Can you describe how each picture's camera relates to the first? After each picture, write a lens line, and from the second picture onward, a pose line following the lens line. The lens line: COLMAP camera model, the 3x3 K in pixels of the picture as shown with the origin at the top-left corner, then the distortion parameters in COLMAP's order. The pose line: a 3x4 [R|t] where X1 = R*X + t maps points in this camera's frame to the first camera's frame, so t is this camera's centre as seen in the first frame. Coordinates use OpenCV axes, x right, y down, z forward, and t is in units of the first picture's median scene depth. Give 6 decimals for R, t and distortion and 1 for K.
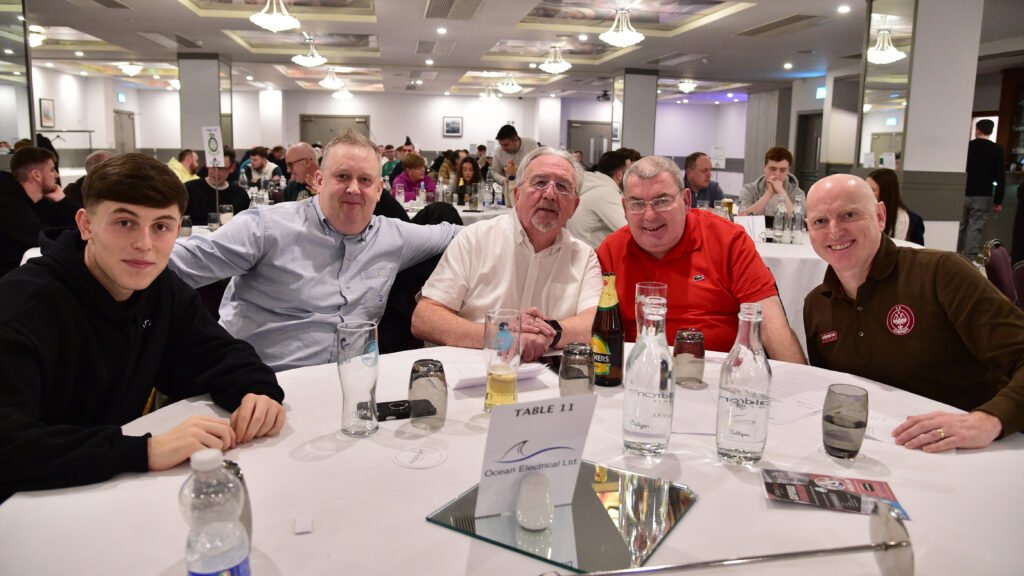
lens RADIAL K [[770.4, 0, 512.0], [0, 770.4, 288.0], [0, 0, 1]] dist [-0.120986, 0.079345]
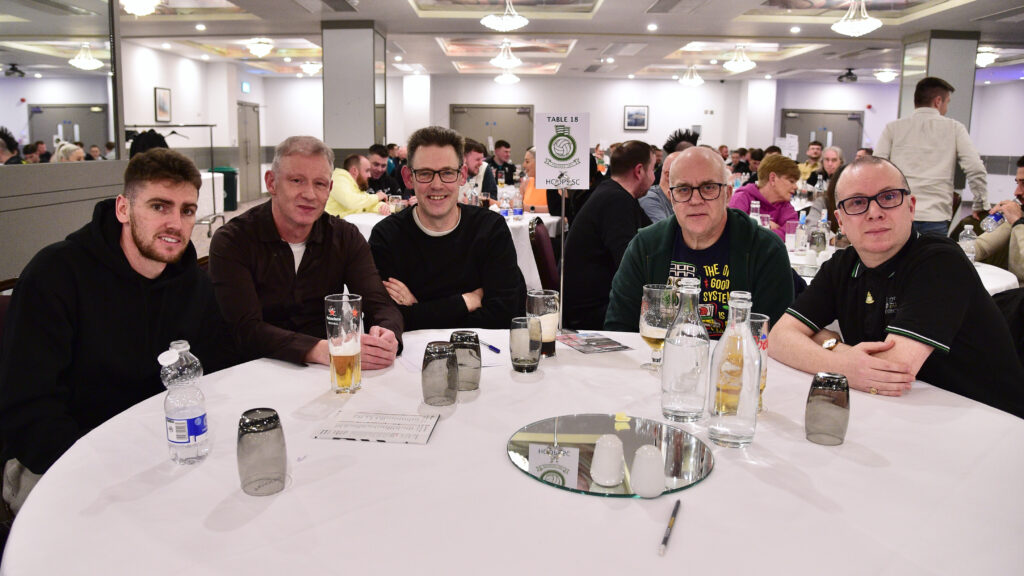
lens RADIAL K [[814.8, 0, 467.3], [0, 814.8, 293.8], [0, 0, 1]] dist [-0.124856, 0.083563]
pose [[0.979987, 0.022708, -0.197761, -0.103669], [-0.022374, 0.999742, 0.003927, -0.033476], [0.197799, 0.000577, 0.980242, 0.178183]]
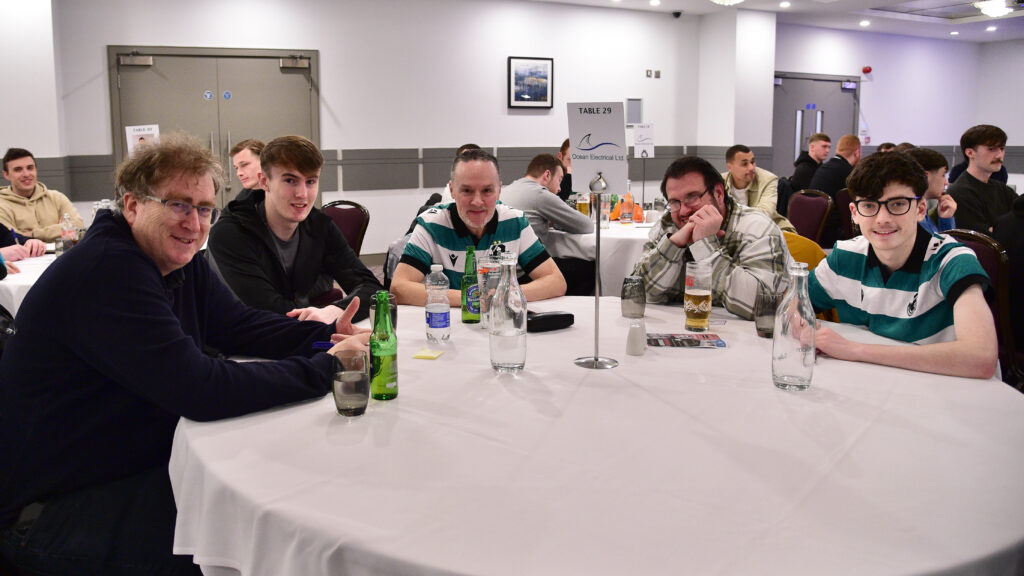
lens RADIAL K [[814.8, 0, 467.3], [0, 814.8, 293.8], [0, 0, 1]] dist [-0.124856, 0.083563]
pose [[0.956978, -0.081549, 0.278466, -0.298393], [0.079837, 0.996654, 0.017500, -0.150422], [-0.278961, 0.005485, 0.960287, 0.810915]]
